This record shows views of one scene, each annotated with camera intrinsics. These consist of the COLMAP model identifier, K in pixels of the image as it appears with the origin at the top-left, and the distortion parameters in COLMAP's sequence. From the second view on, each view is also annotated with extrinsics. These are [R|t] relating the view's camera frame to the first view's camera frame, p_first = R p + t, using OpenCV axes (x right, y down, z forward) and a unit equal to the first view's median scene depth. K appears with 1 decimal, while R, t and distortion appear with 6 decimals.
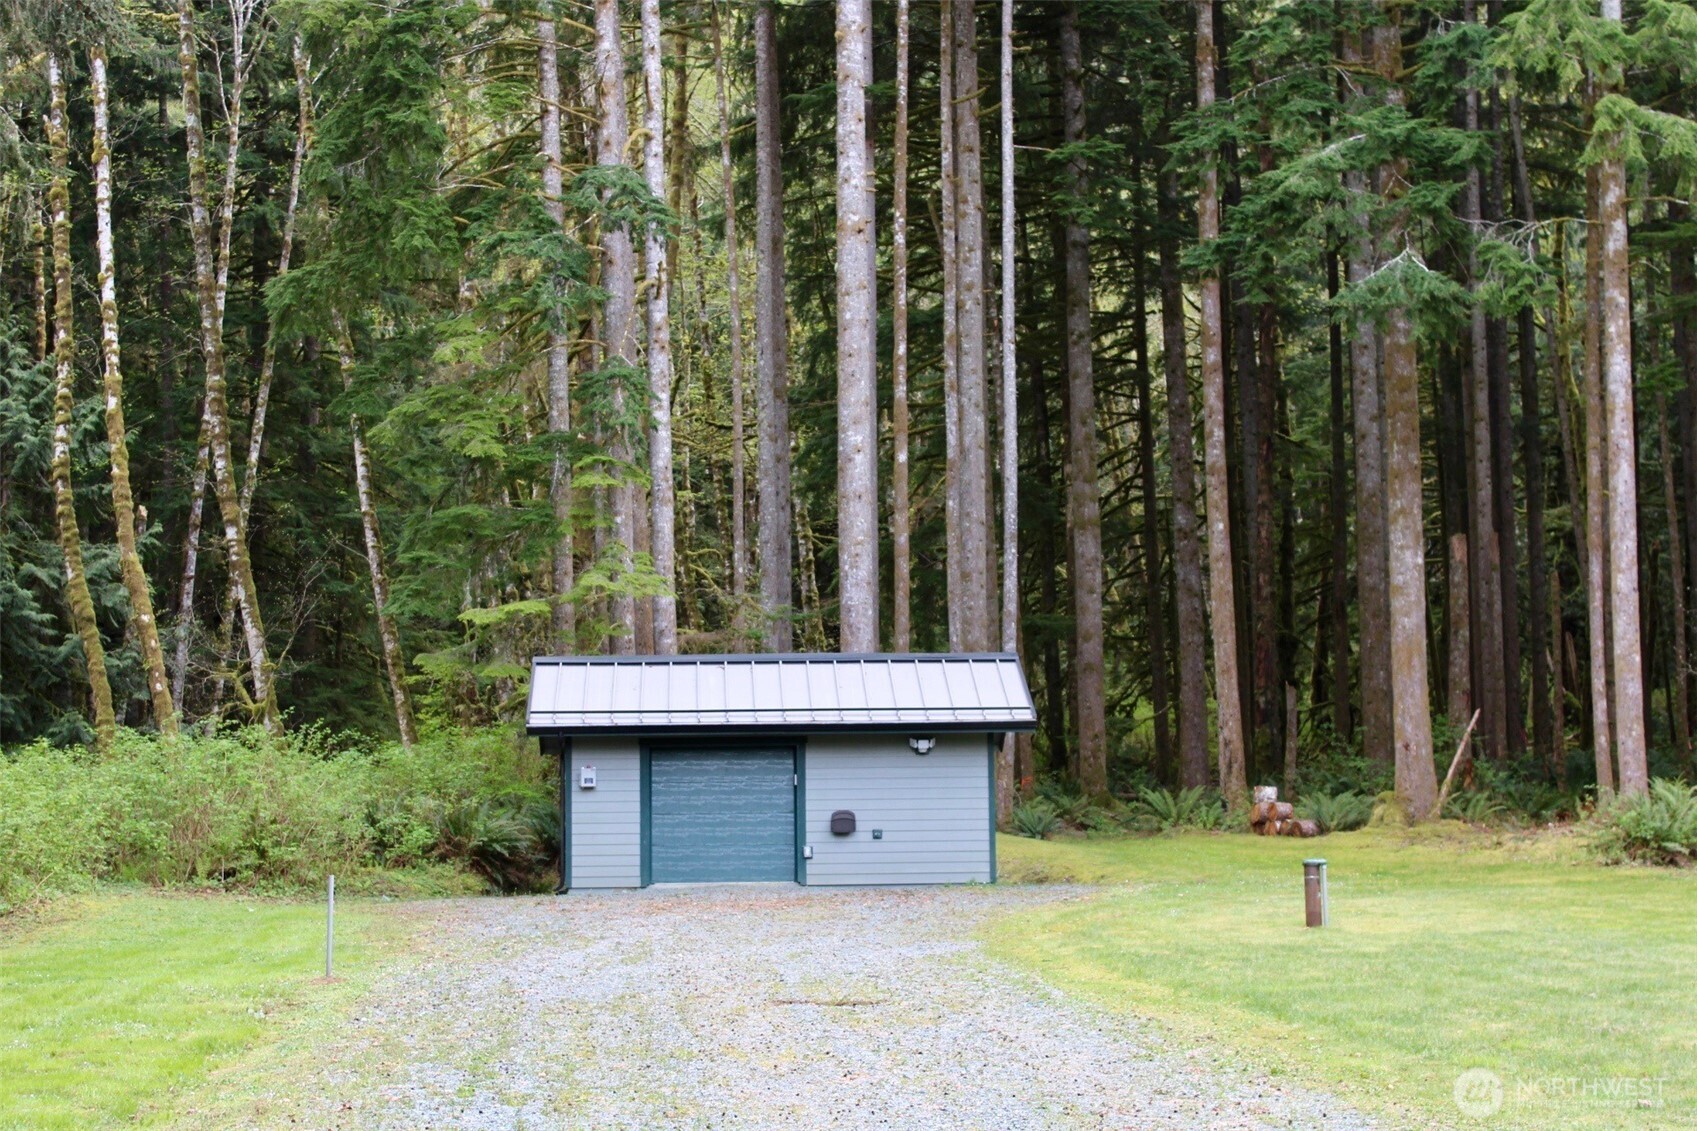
lens RADIAL K [[2800.9, 0, 848.5], [0, 2800.9, 565.5], [0, 0, 1]] dist [0.030442, 0.127971]
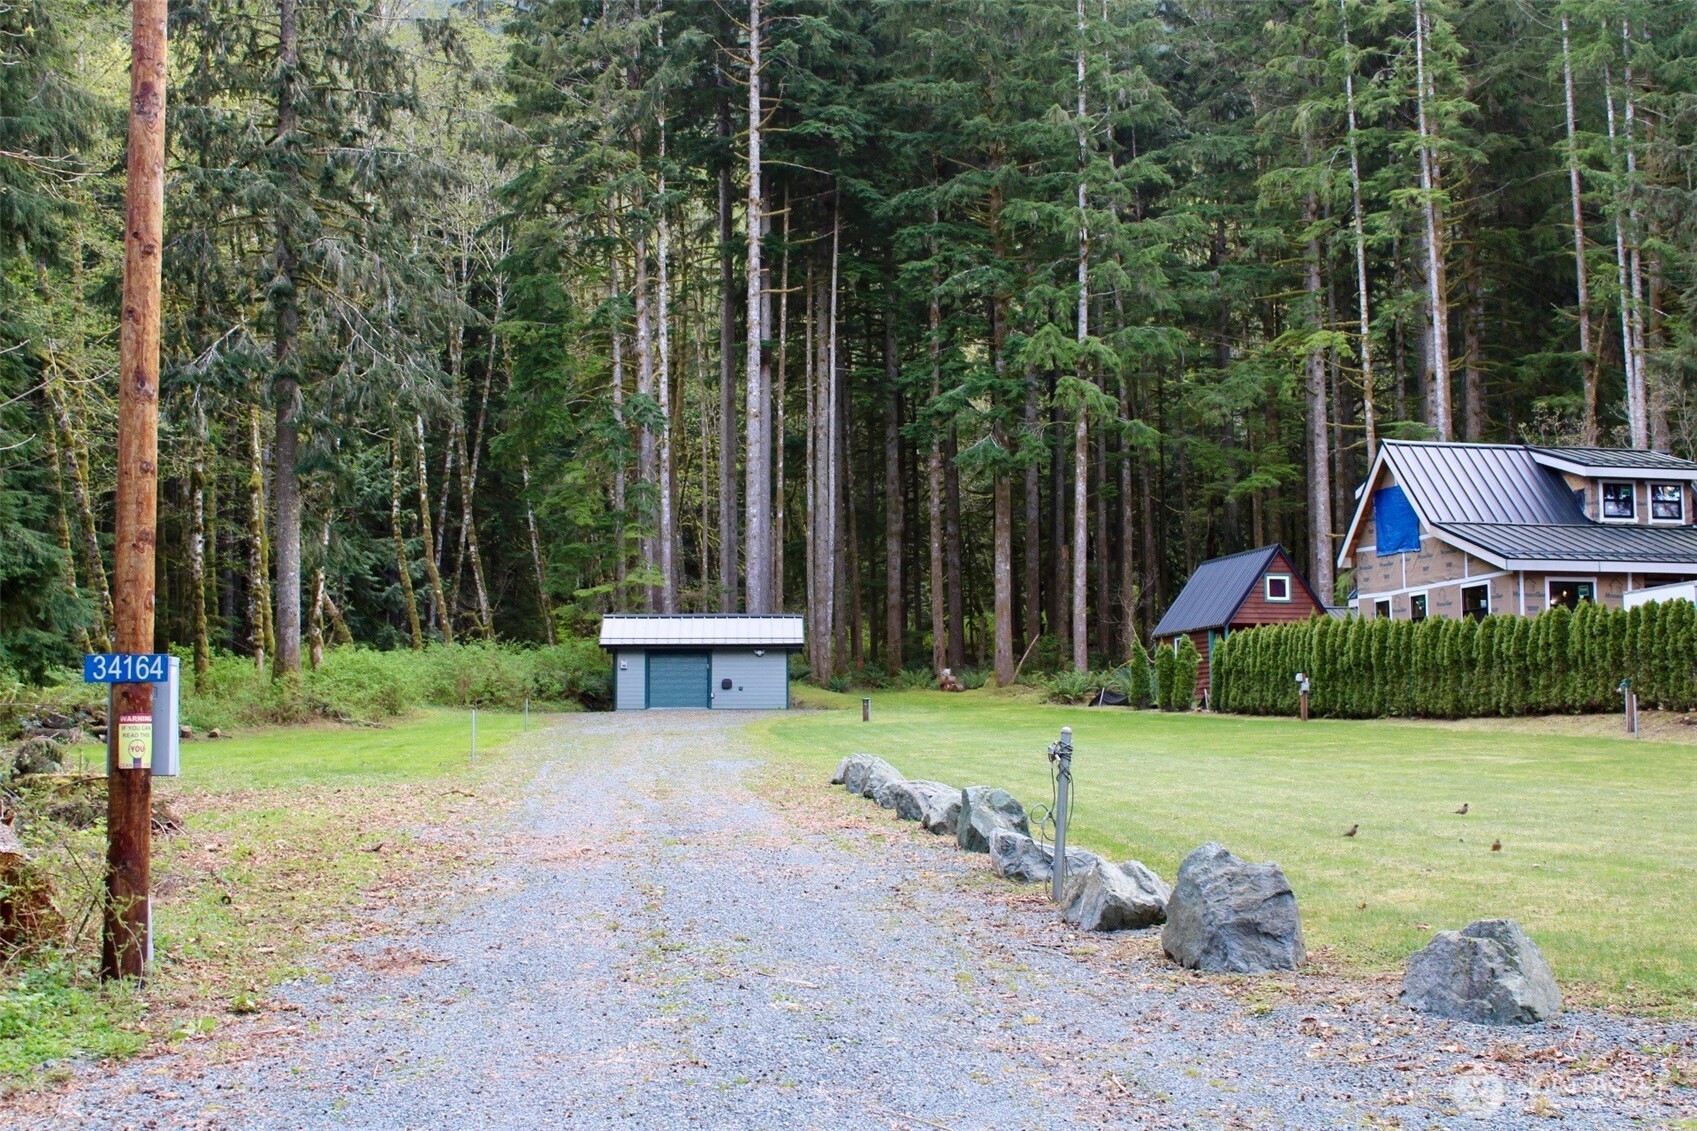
lens RADIAL K [[2161.1, 0, 848.5], [0, 2161.1, 565.5], [0, 0, 1]] dist [-0.000674, -0.004870]
pose [[0.999739, 0.008020, -0.021368, 0.125657], [-0.007202, 0.999249, 0.038082, -0.074333], [0.021658, -0.037918, 0.999046, -0.777556]]
